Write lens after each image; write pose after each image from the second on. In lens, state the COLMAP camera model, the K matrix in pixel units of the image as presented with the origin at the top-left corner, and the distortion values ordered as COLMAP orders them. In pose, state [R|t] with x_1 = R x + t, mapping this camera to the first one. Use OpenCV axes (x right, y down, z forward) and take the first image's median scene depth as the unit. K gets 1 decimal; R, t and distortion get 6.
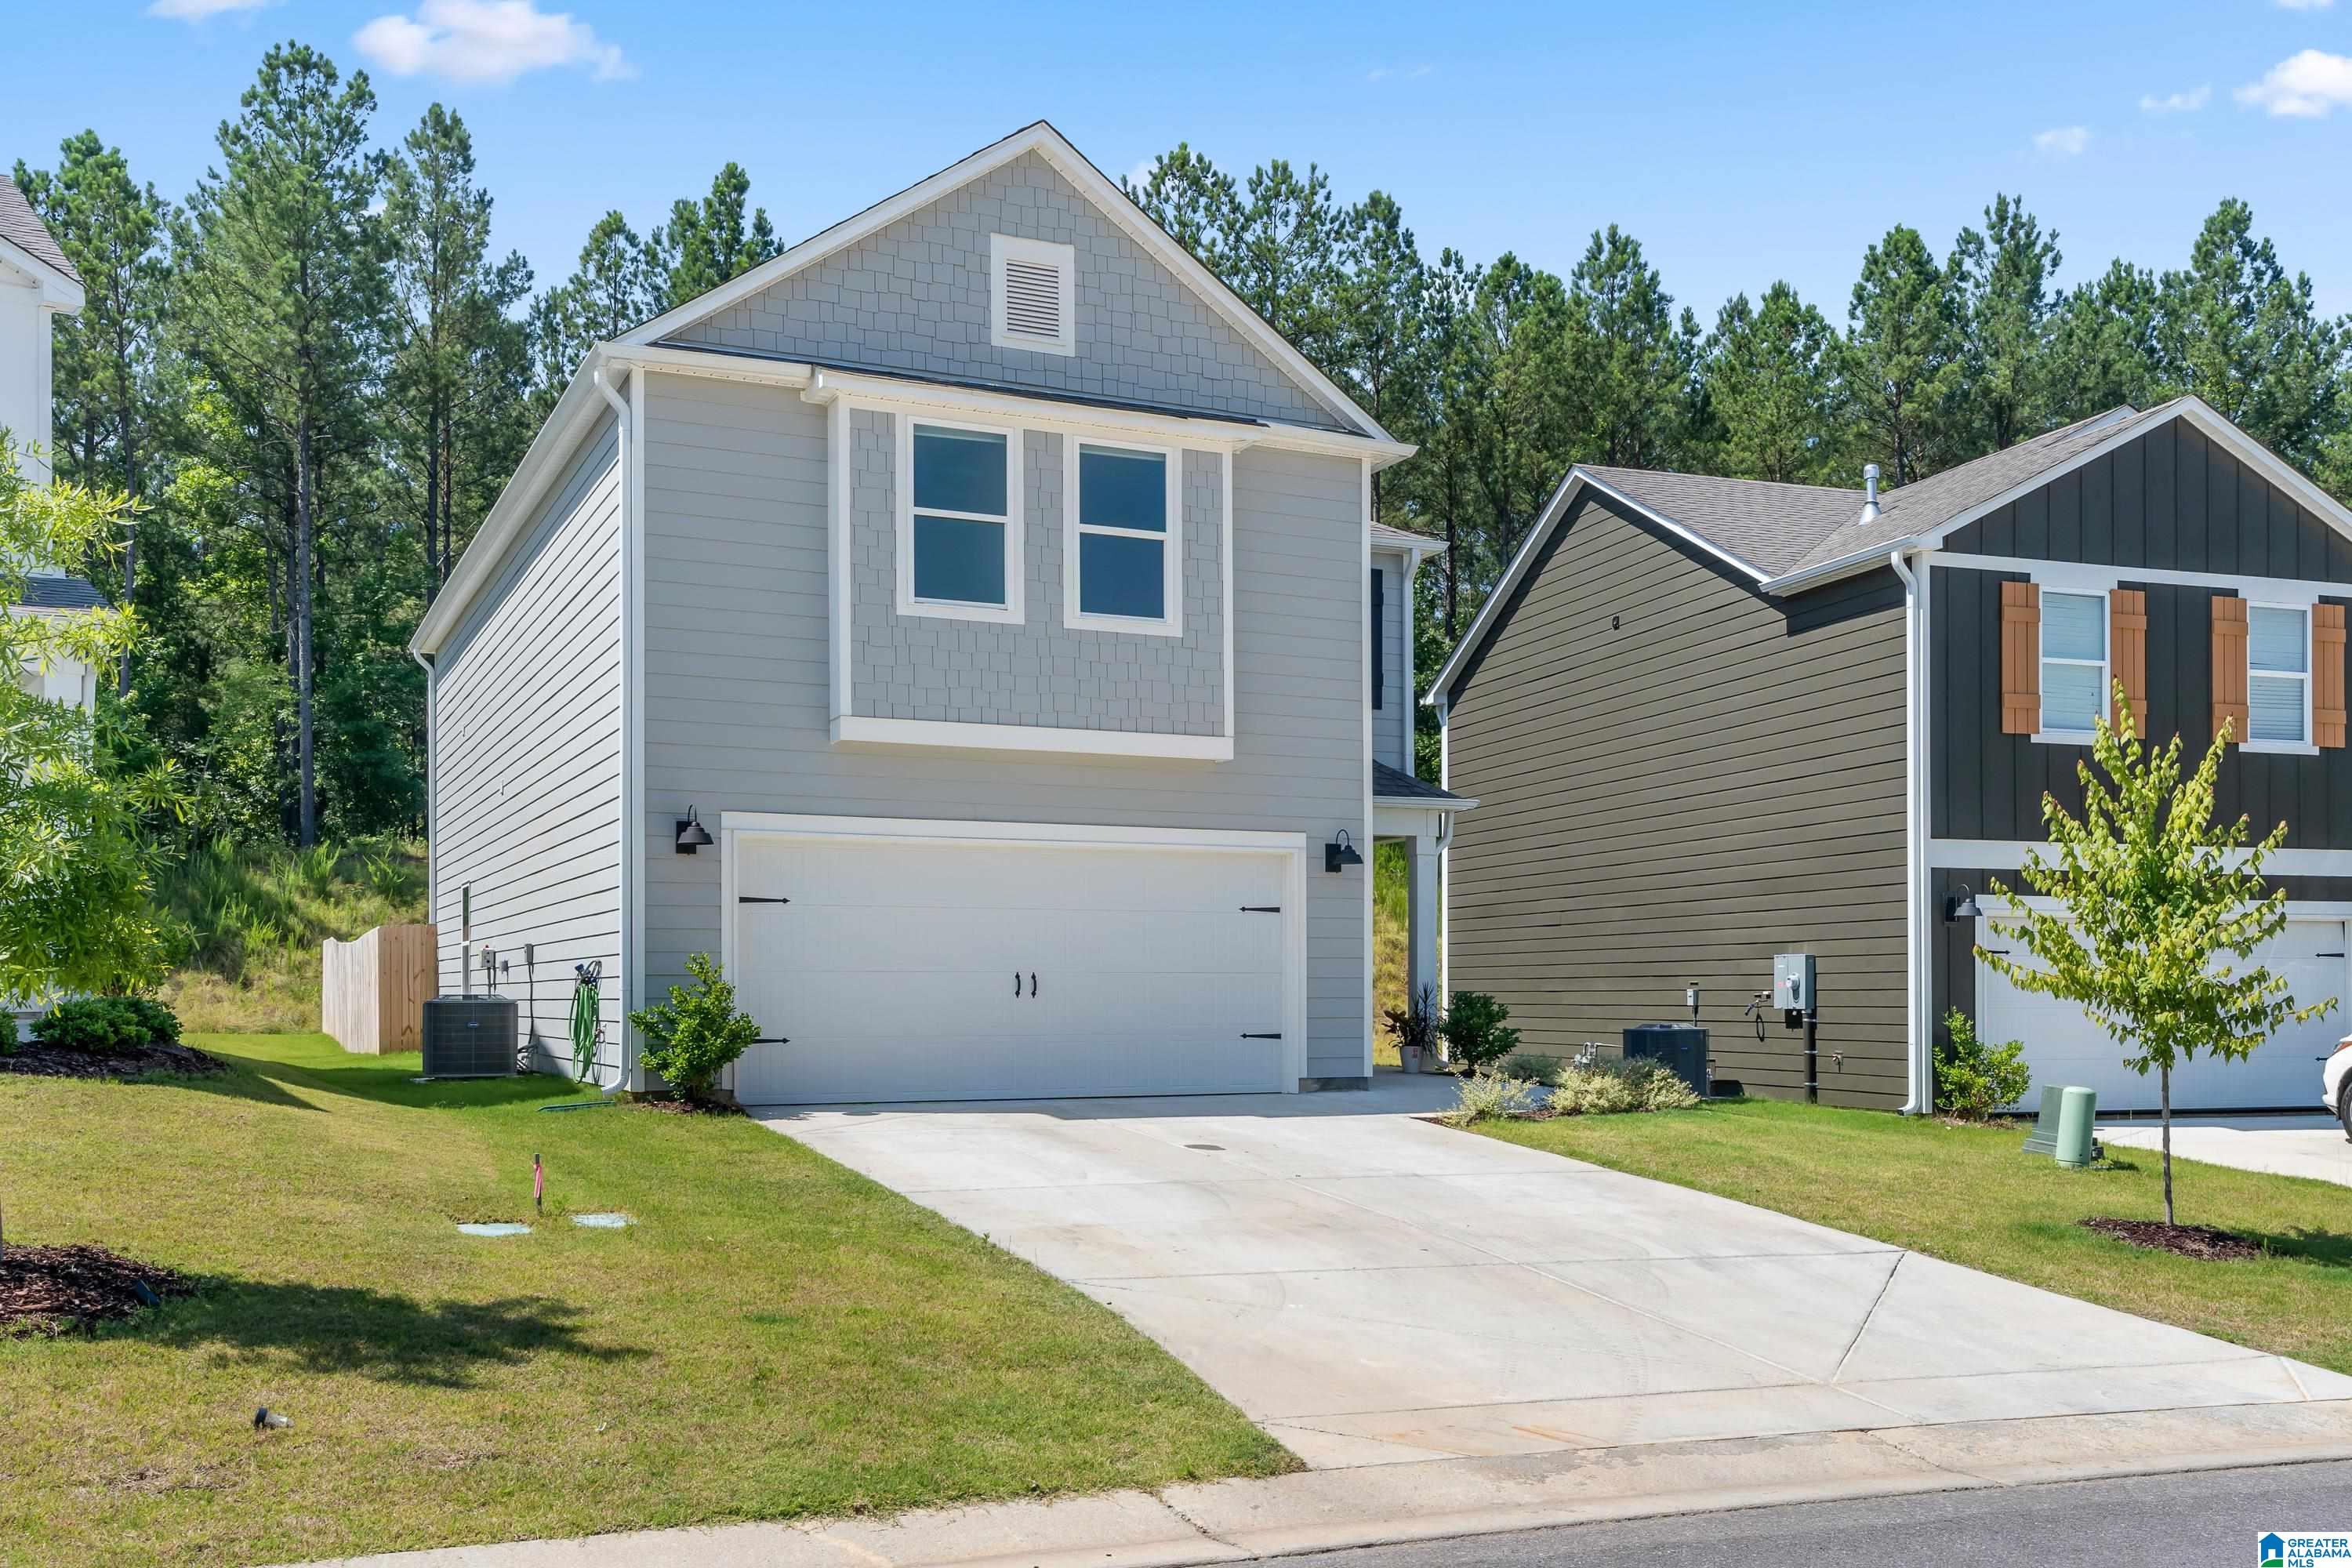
lens RADIAL K [[1884.0, 0, 1176.1], [0, 1884.0, 746.6], [0, 0, 1]] dist [0.003191, 0.000937]
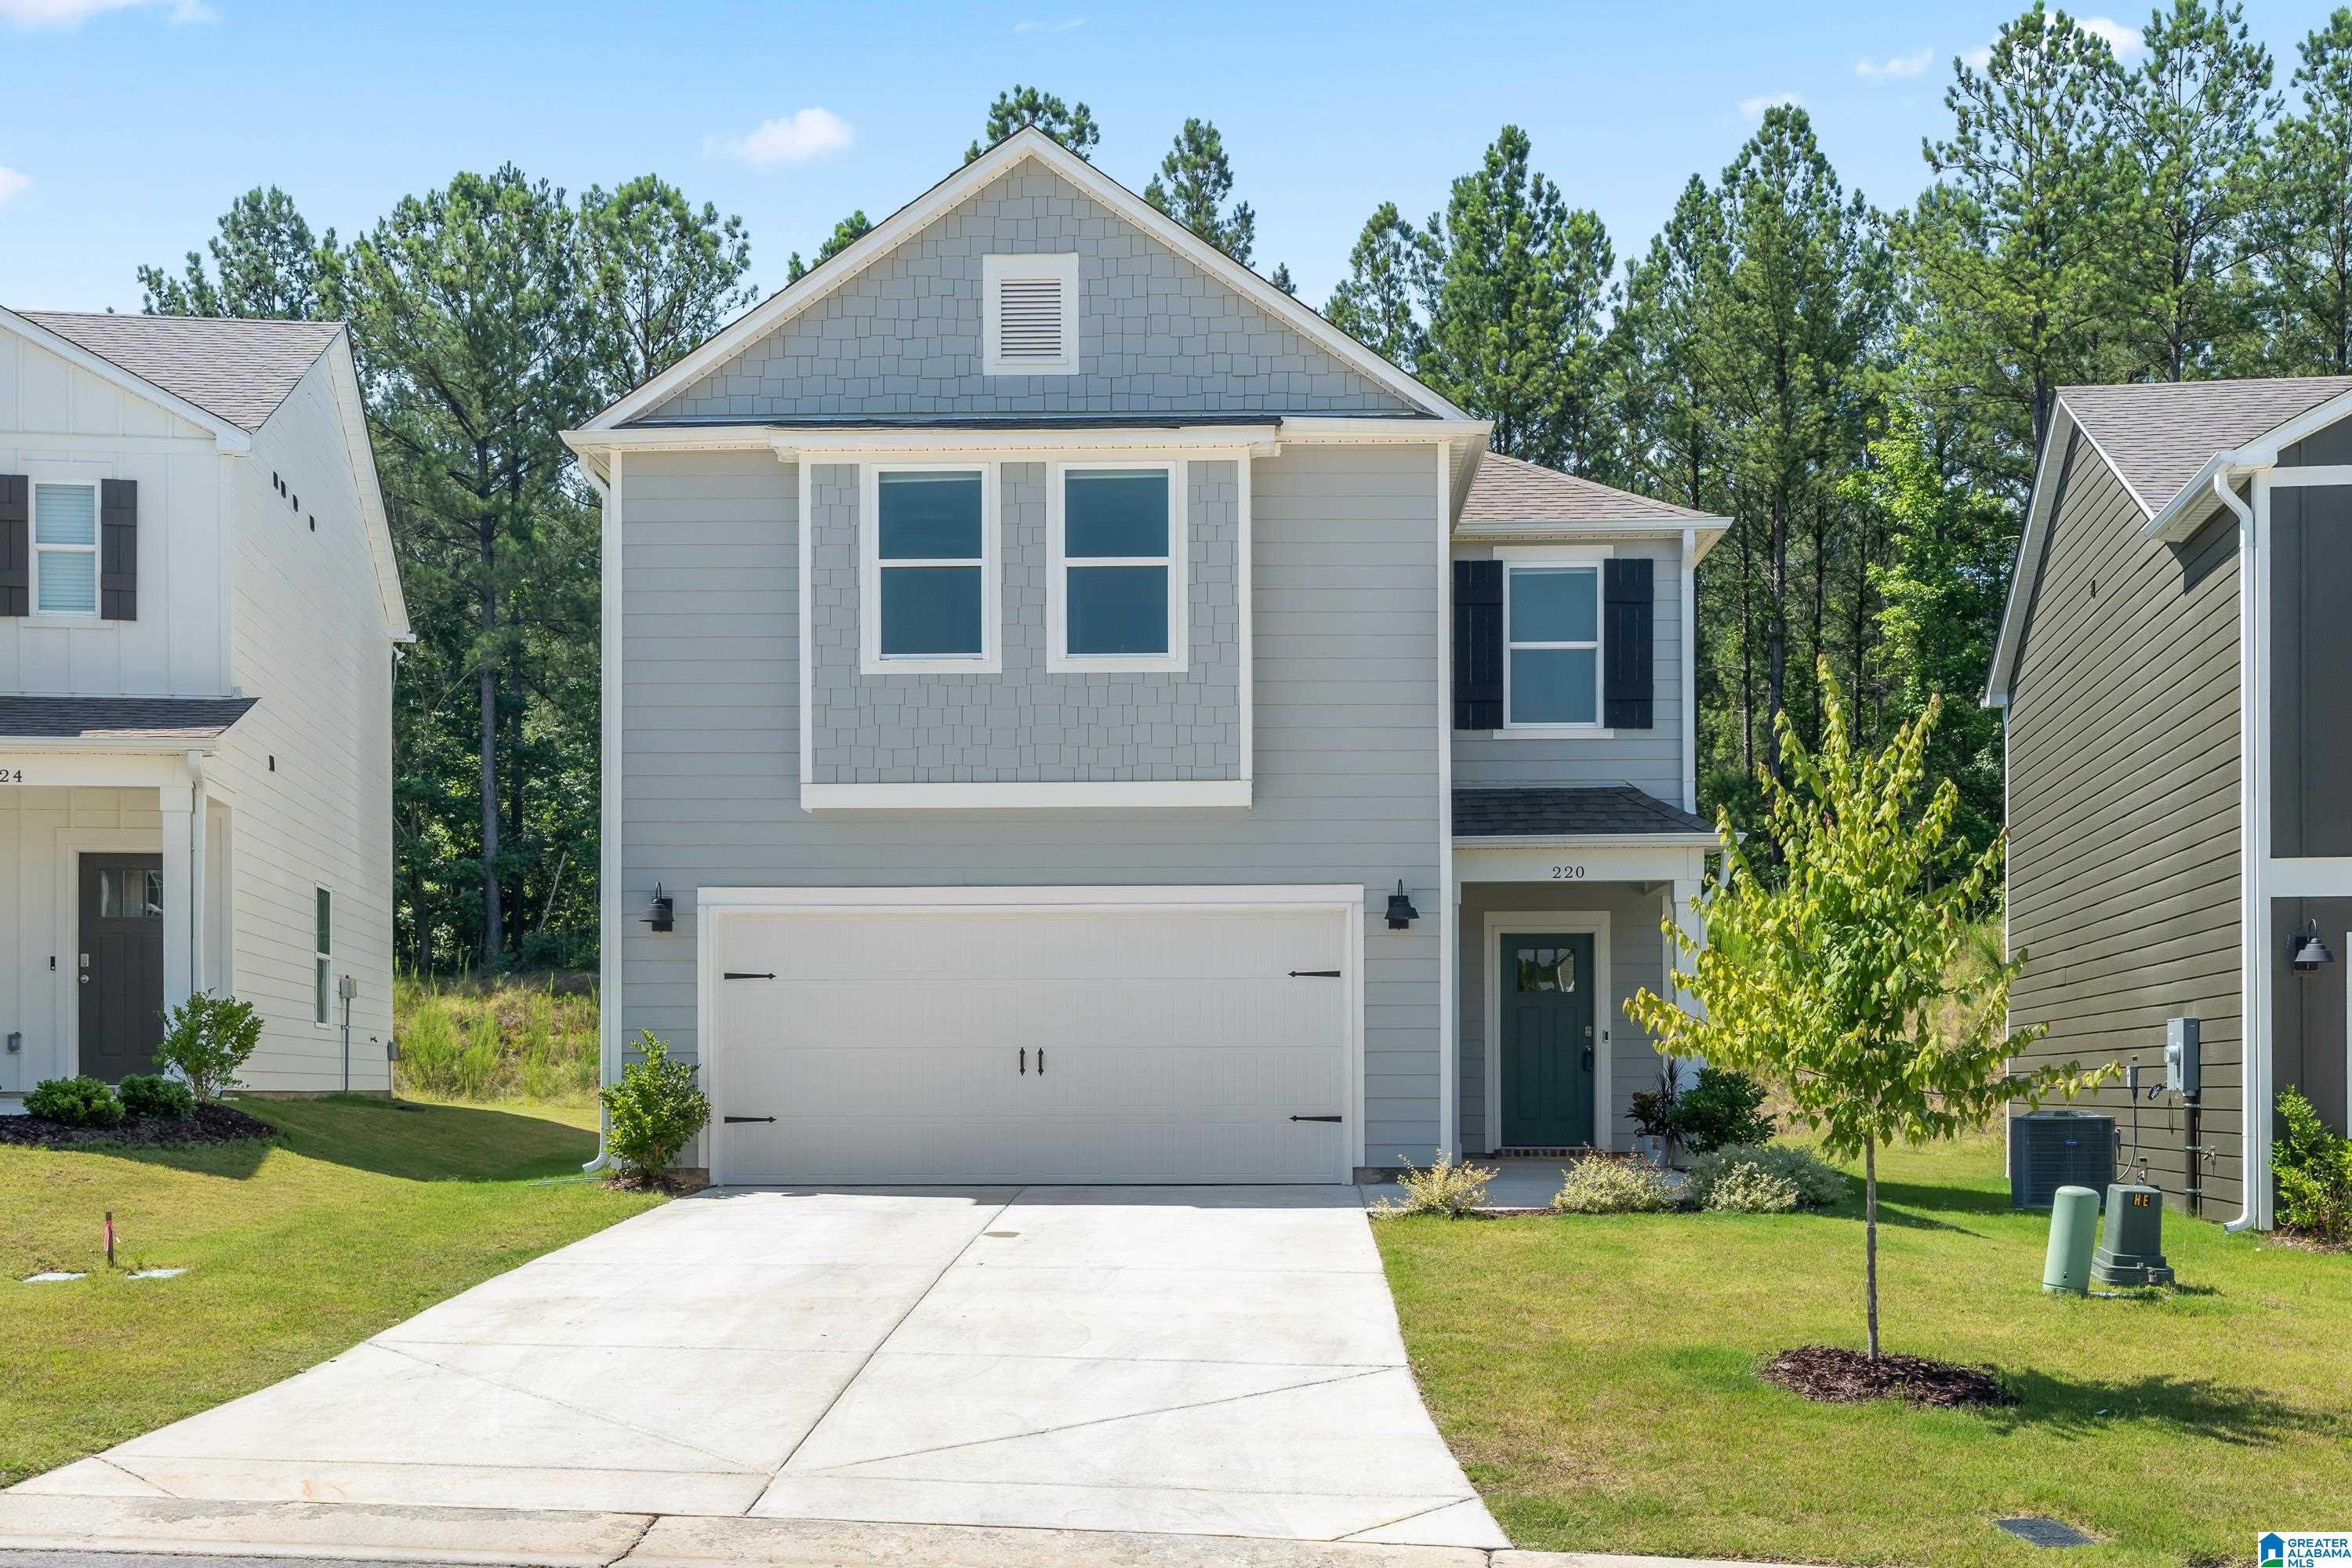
lens RADIAL K [[2247.1, 0, 1262.4], [0, 2247.1, 786.6], [0, 0, 1]] dist [-0.000548, 0.023426]
pose [[0.910573, -0.055861, -0.409556, 0.470165], [0.055217, 0.998384, -0.013407, 0.012535], [0.409643, -0.010407, 0.912187, 0.040575]]
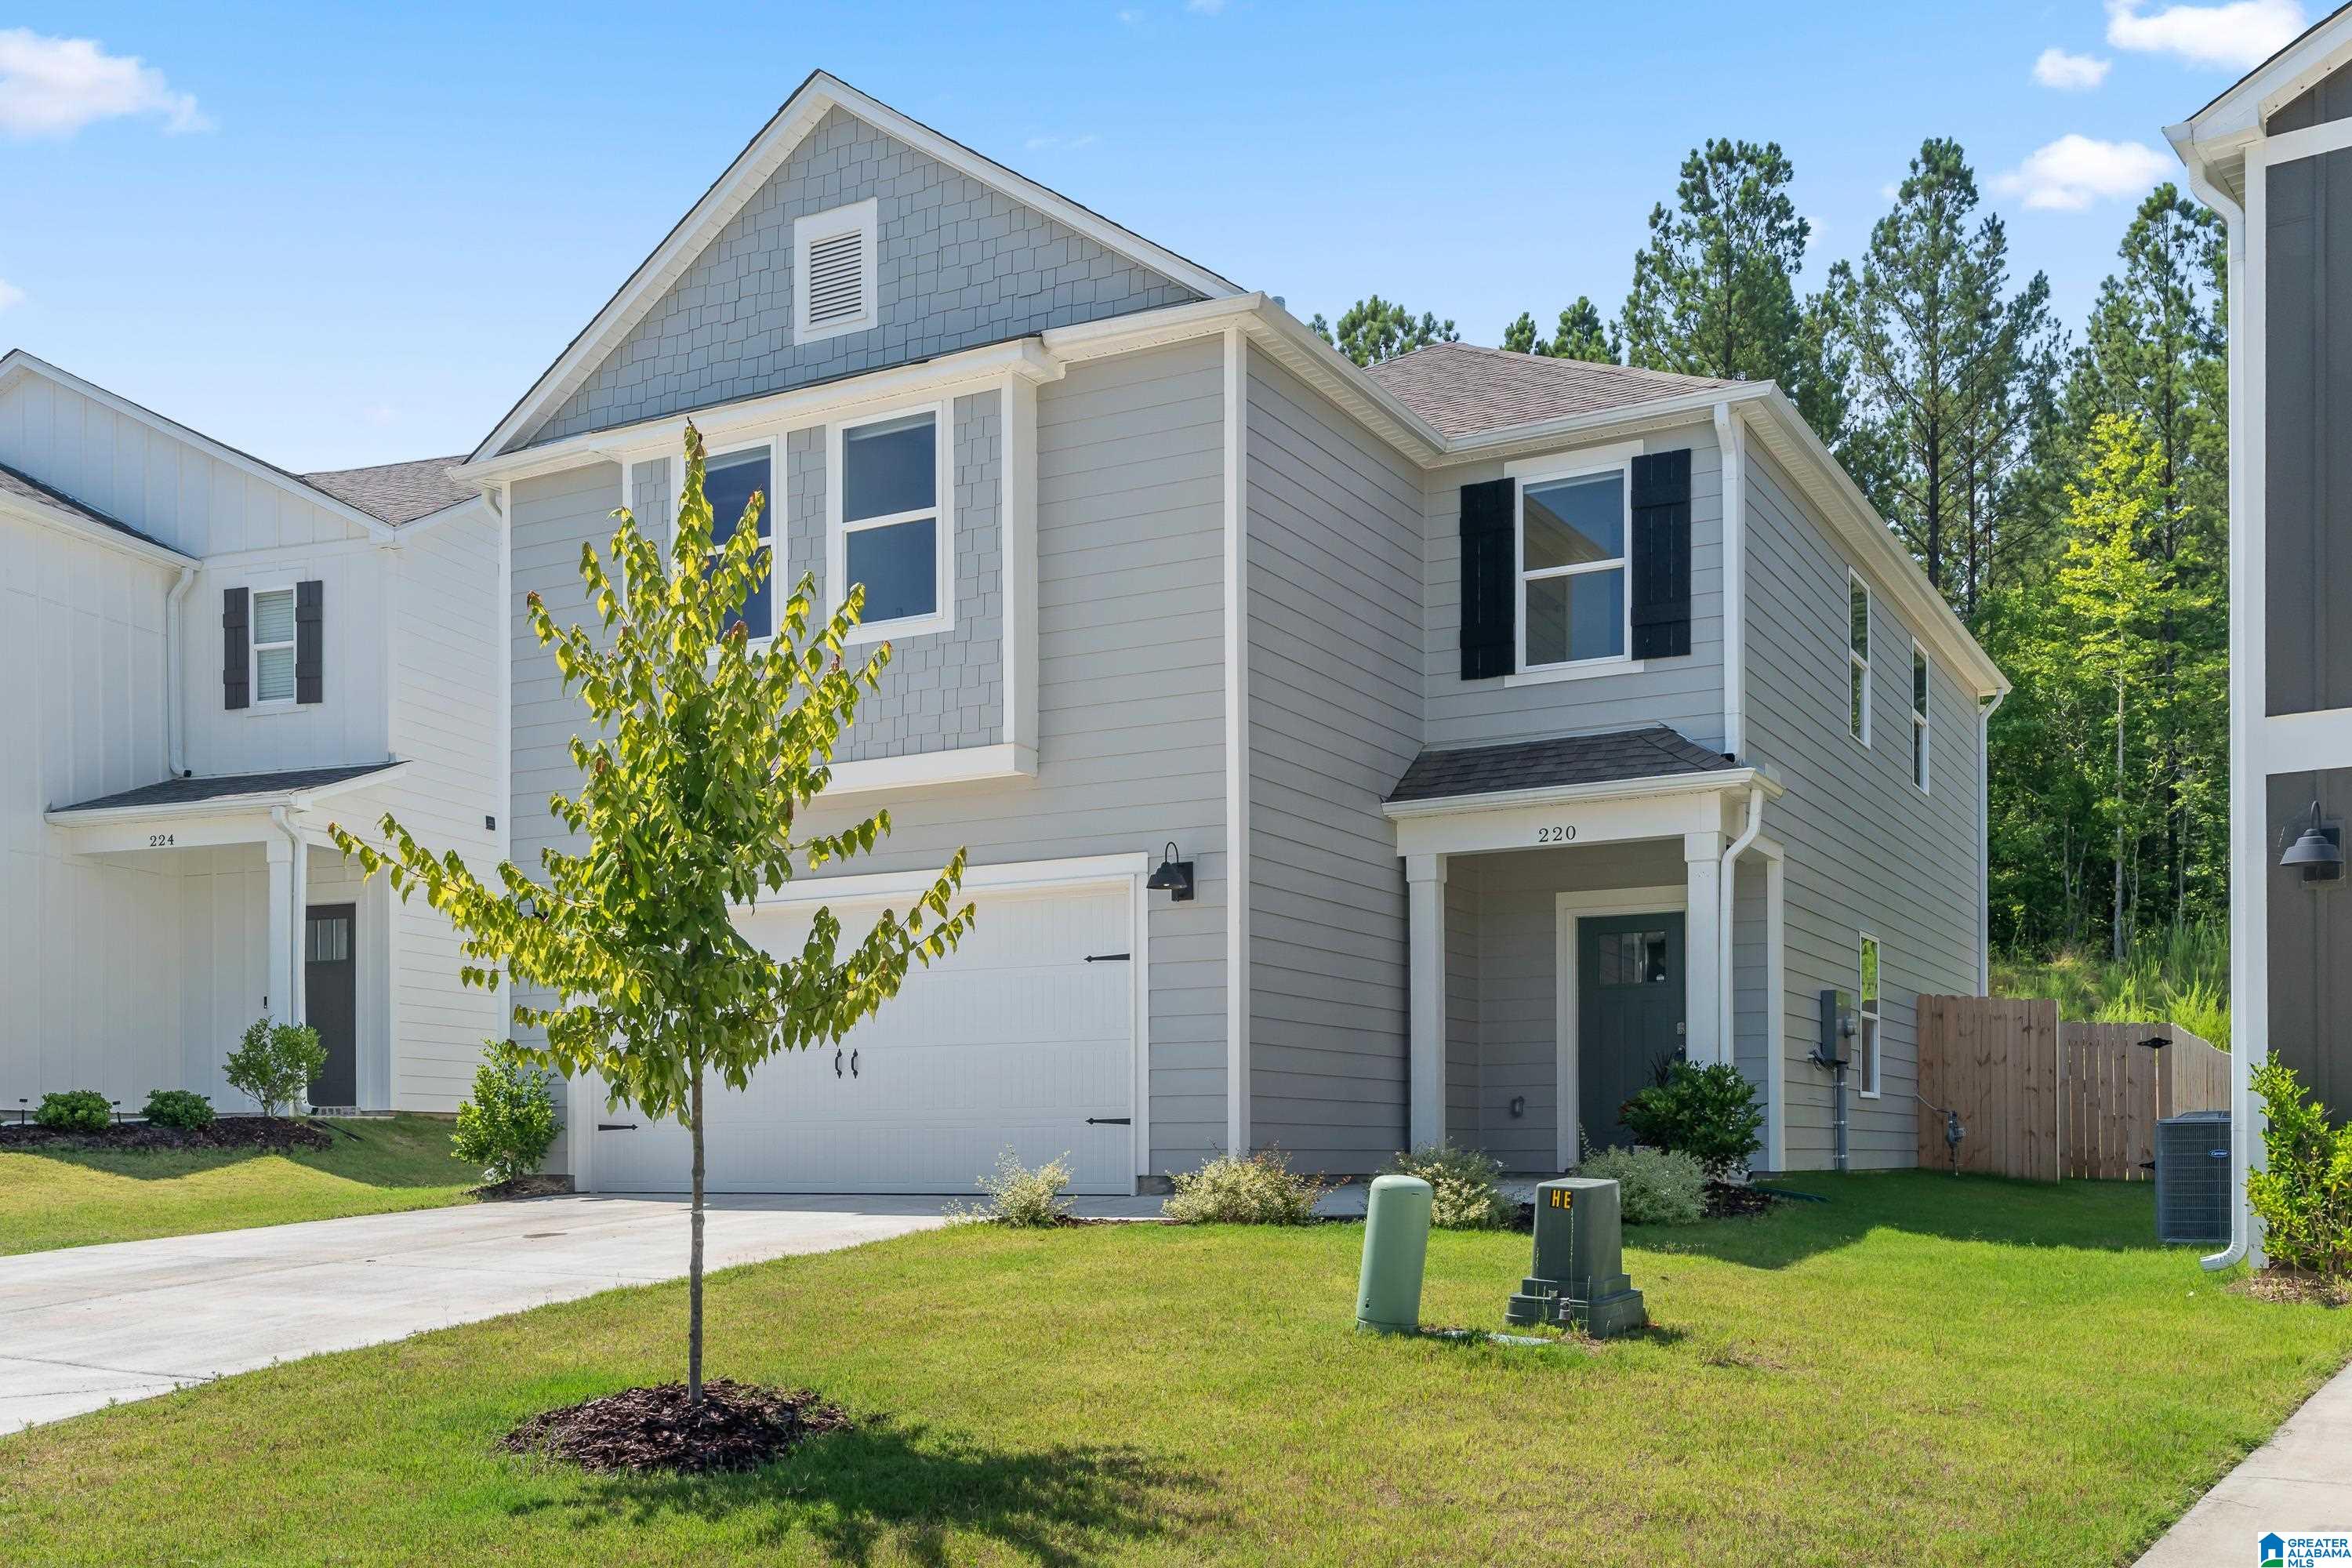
lens RADIAL K [[2083.6, 0, 1175.0], [0, 2083.6, 925.8], [0, 0, 1]] dist [0.004127, -0.005750]
pose [[0.627061, -0.086677, -0.774133, 0.746571], [0.106007, 0.994040, -0.025432, 0.101331], [0.771724, -0.066116, 0.632512, 0.499244]]
